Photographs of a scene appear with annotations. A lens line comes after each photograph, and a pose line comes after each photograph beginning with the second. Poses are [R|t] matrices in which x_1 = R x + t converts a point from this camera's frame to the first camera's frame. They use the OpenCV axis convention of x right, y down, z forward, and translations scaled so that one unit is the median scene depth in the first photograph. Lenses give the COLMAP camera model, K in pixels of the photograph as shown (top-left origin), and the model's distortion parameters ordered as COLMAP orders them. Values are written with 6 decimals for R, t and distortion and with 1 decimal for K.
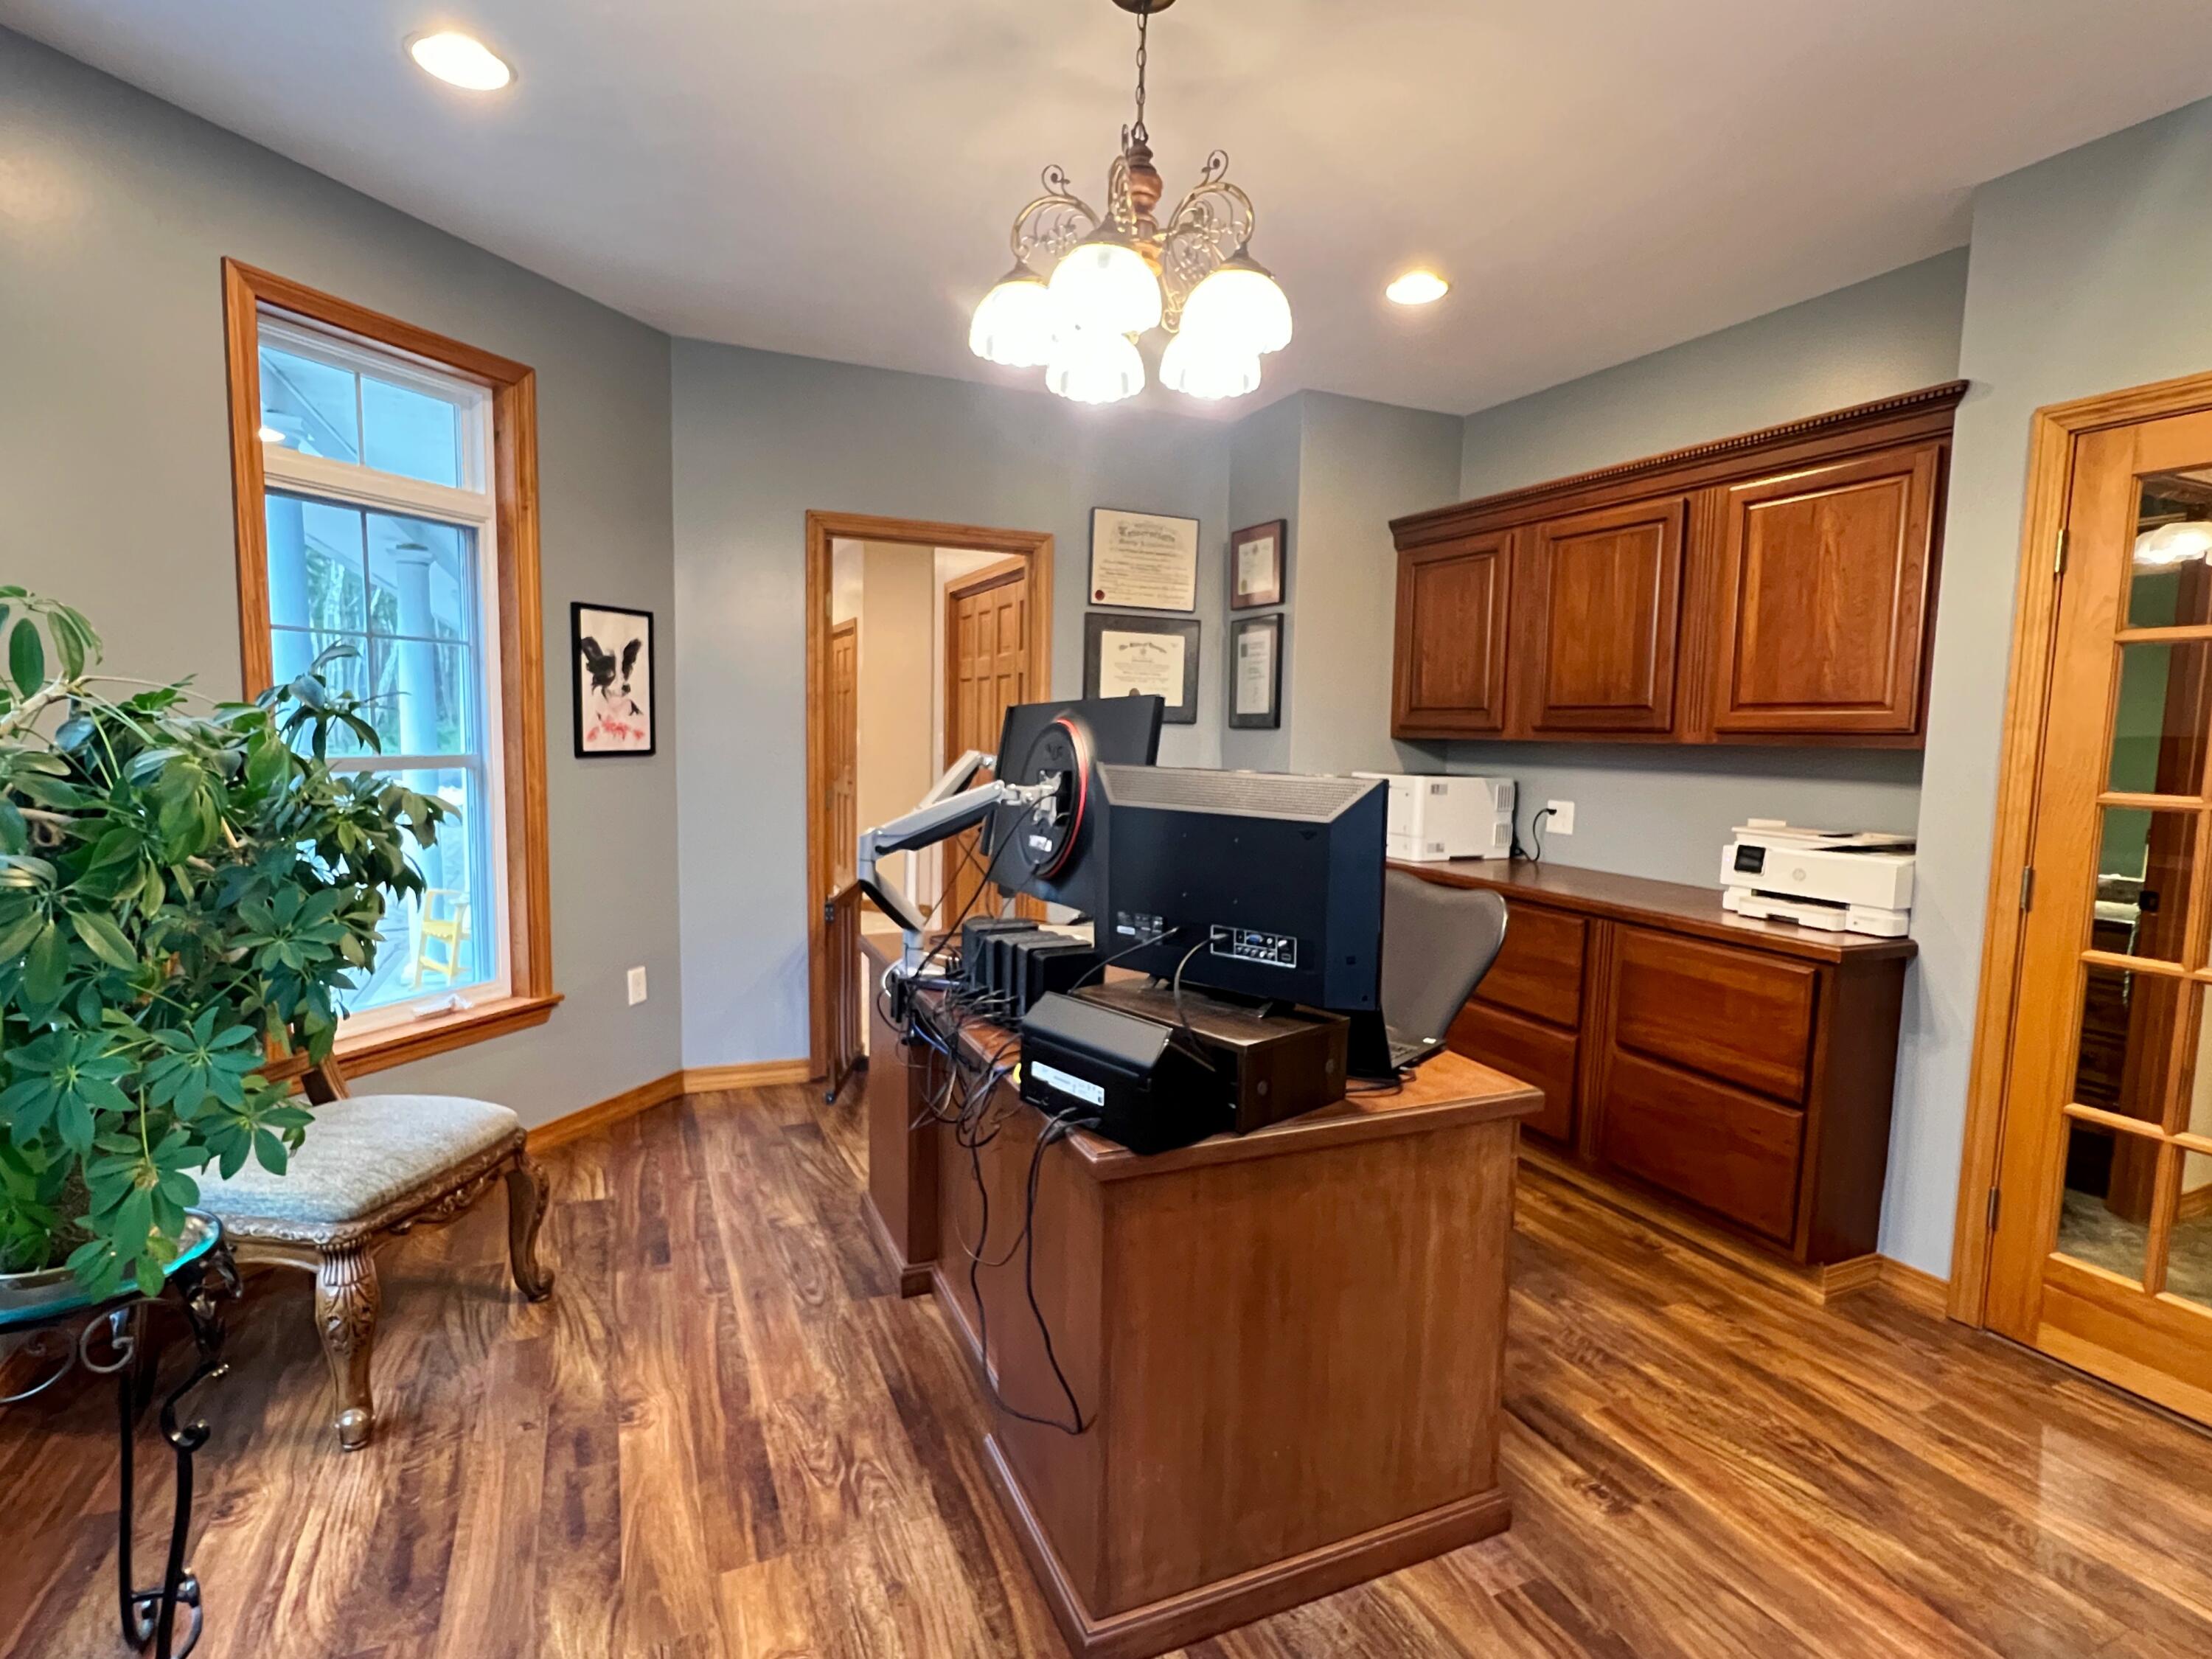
lens RADIAL K [[1073.4, 0, 1106.0], [0, 1073.4, 829.5], [0, 0, 1]] dist [-0.000492, -0.000597]
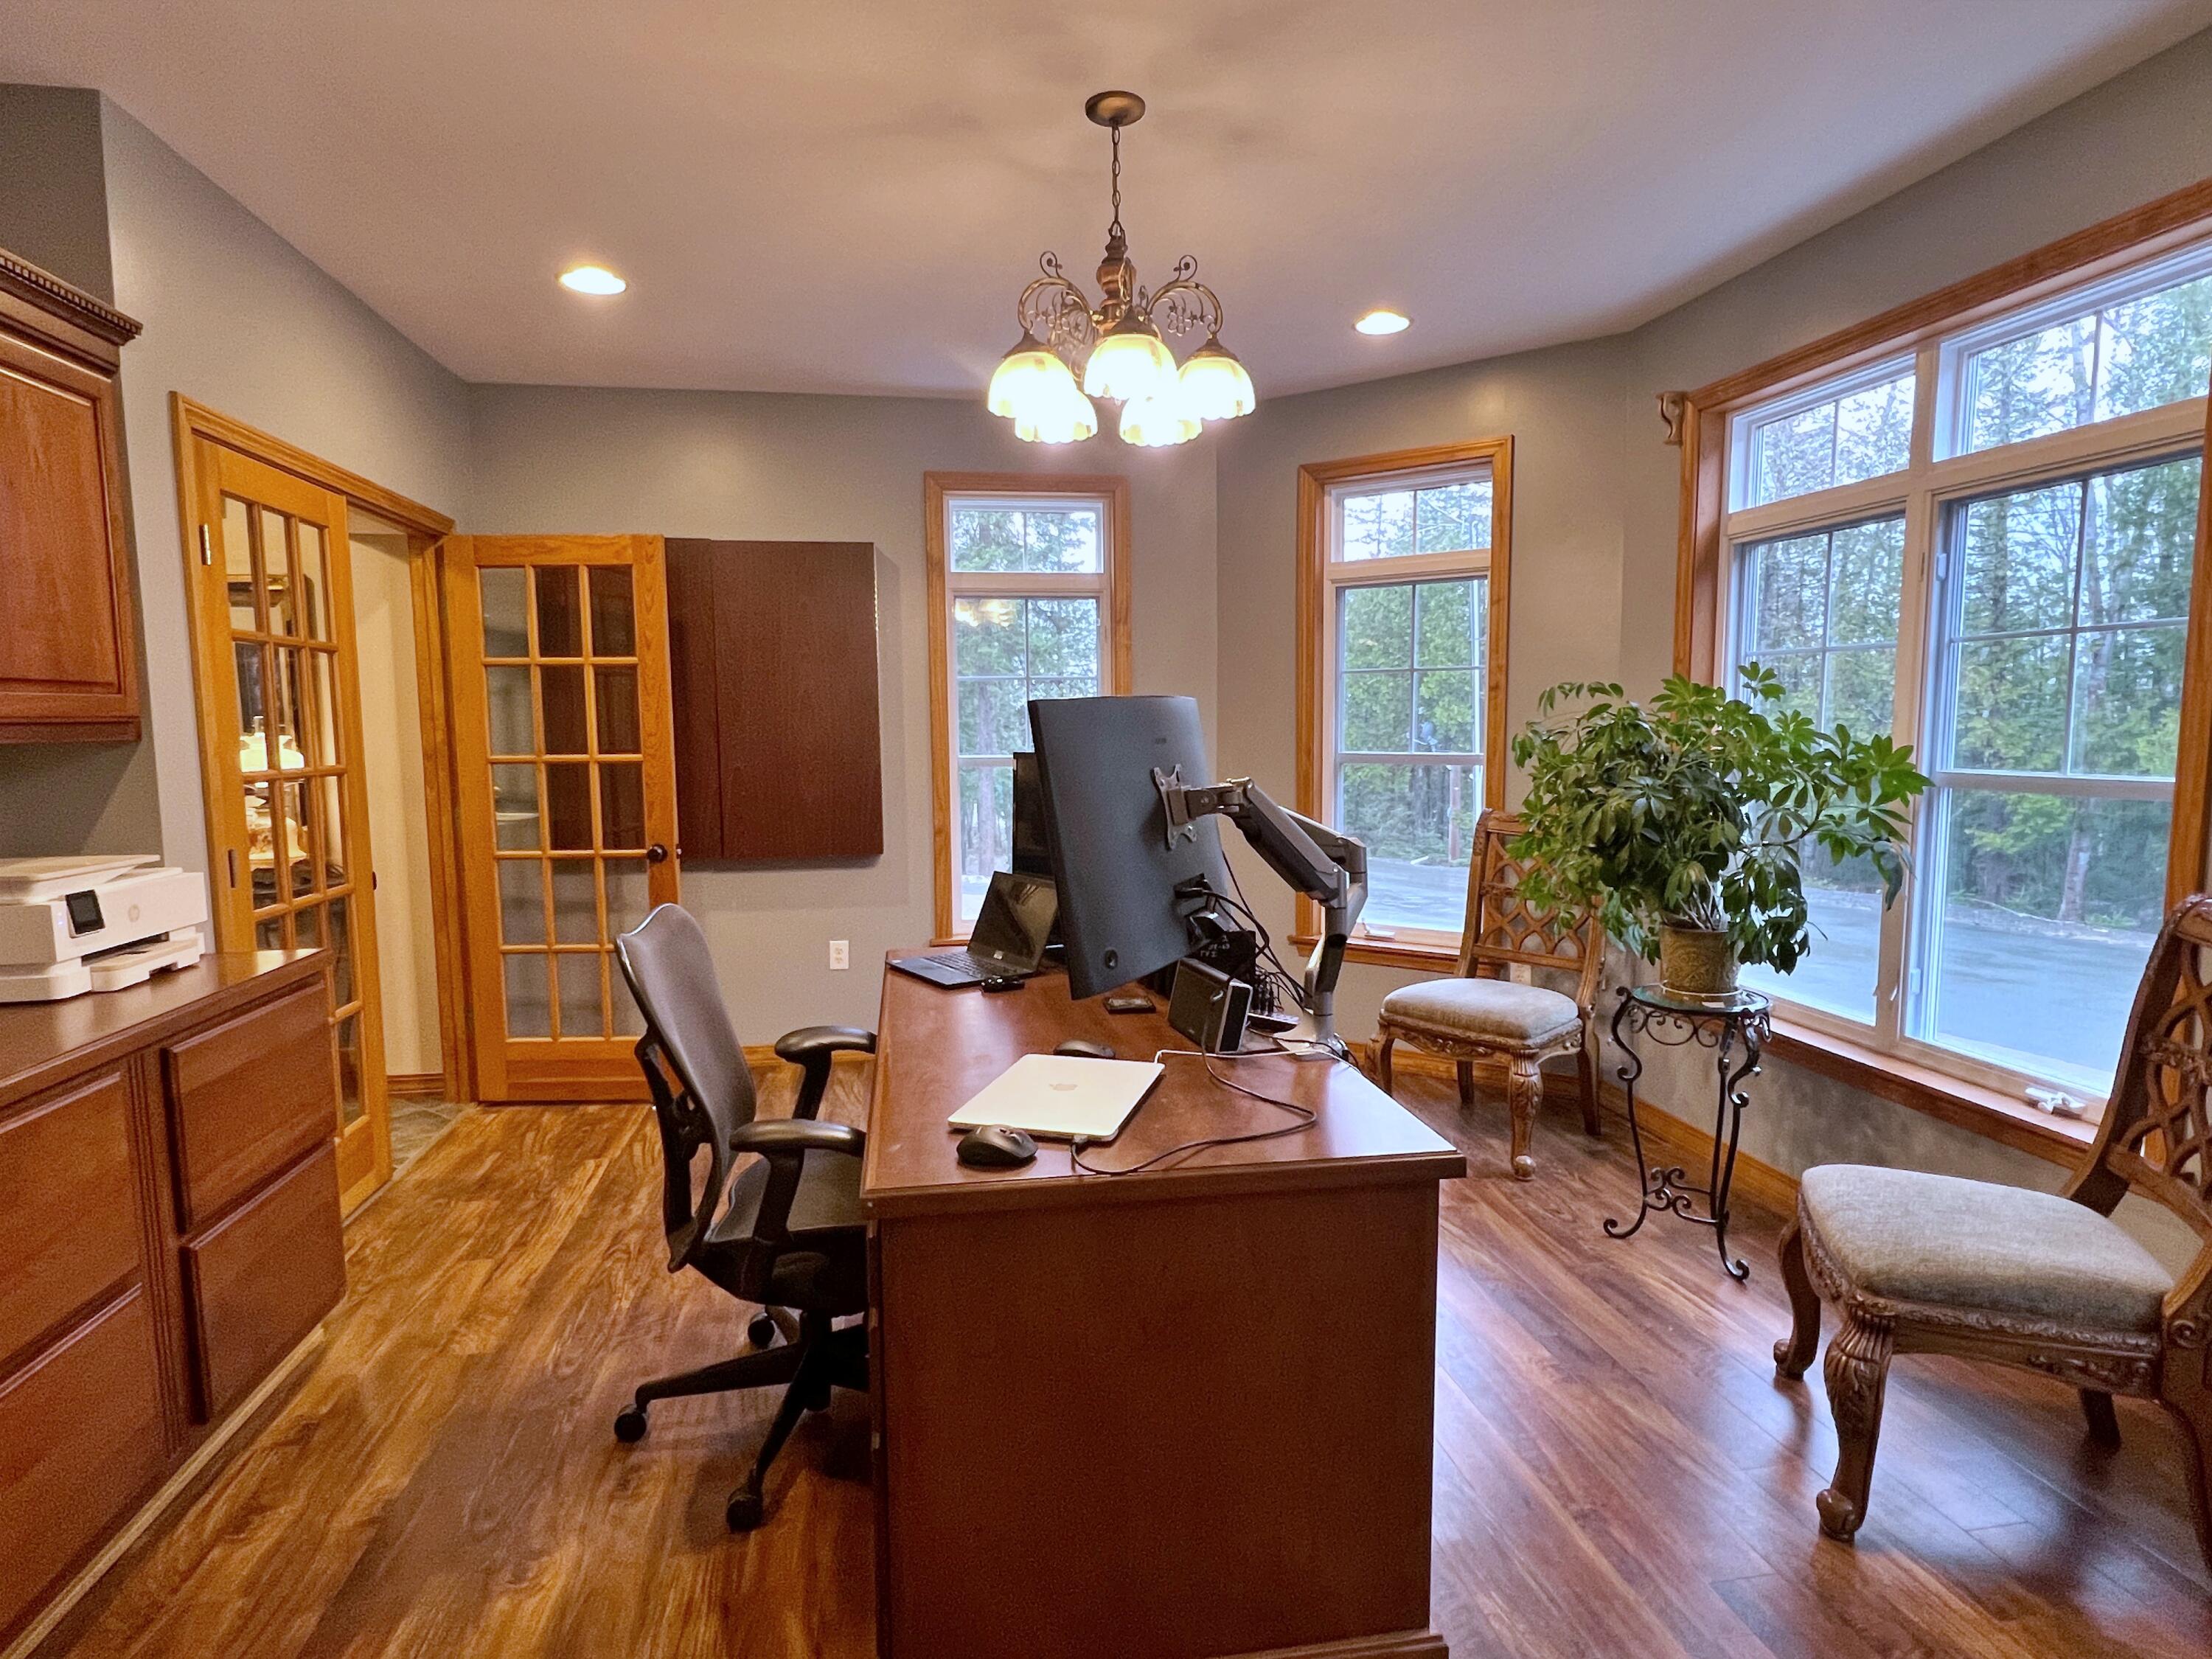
lens RADIAL K [[1229.1, 0, 1114.8], [0, 1229.1, 841.6], [0, 0, 1]] dist [-0.000999, -0.000839]
pose [[-0.970253, -0.039957, 0.238775, -0.241653], [0.007985, 0.980467, 0.196522, -0.187290], [-0.241963, 0.192583, -0.950981, 1.805028]]
